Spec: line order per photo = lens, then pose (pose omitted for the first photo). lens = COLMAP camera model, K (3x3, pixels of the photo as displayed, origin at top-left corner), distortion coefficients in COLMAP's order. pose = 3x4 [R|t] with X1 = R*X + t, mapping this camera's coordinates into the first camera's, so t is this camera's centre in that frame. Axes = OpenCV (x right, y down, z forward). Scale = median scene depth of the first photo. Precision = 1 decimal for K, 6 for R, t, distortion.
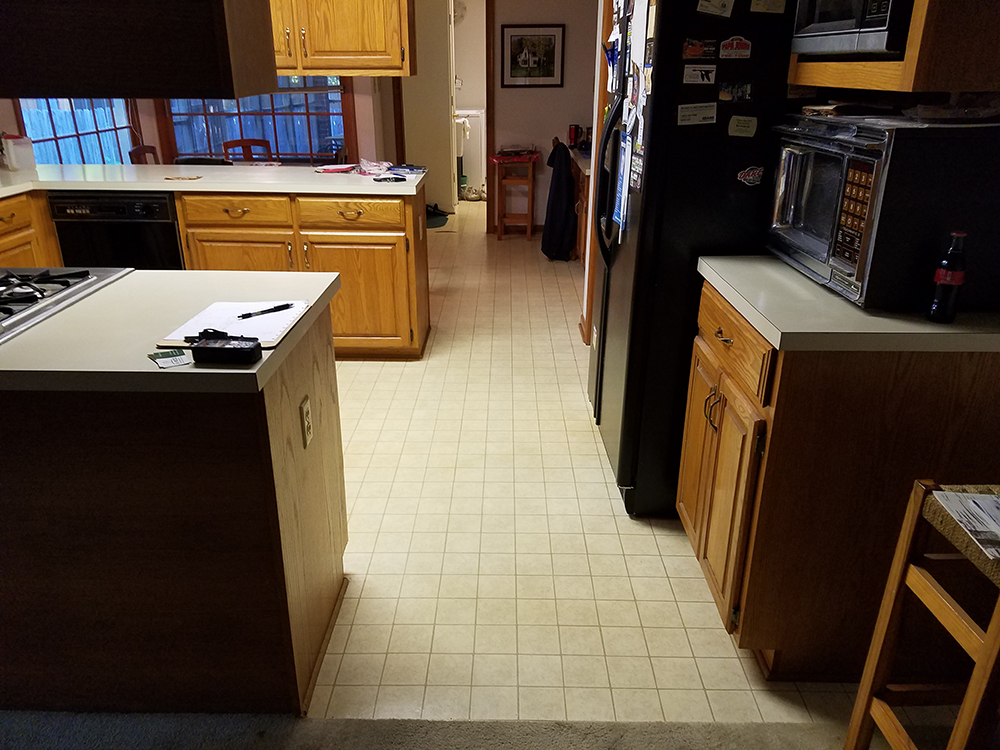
lens RADIAL K [[753.8, 0, 500.0], [0, 753.8, 375.0], [0, 0, 1]] dist [0.168345, -0.269971]
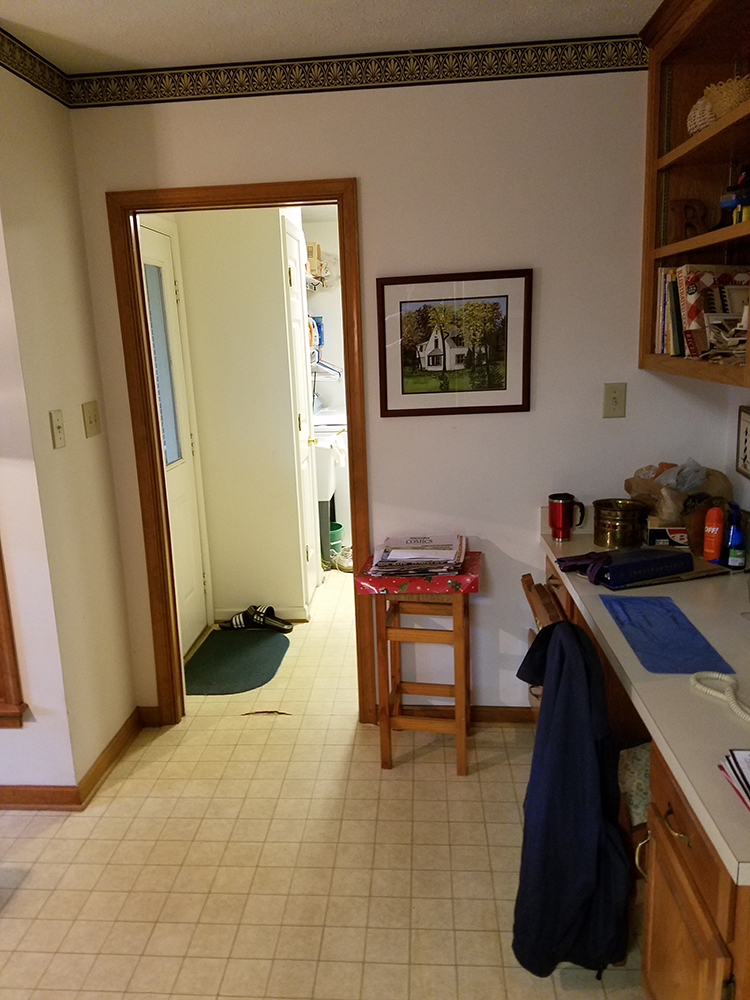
lens RADIAL K [[753.8, 0, 371.1], [0, 753.8, 495.5], [0, 0, 1]] dist [0.168345, -0.269971]
pose [[0.997942, -0.024104, -0.059425, 0.036416], [0.014332, 0.987065, -0.159681, -0.484757], [0.062505, 0.158501, 0.985378, 1.089196]]
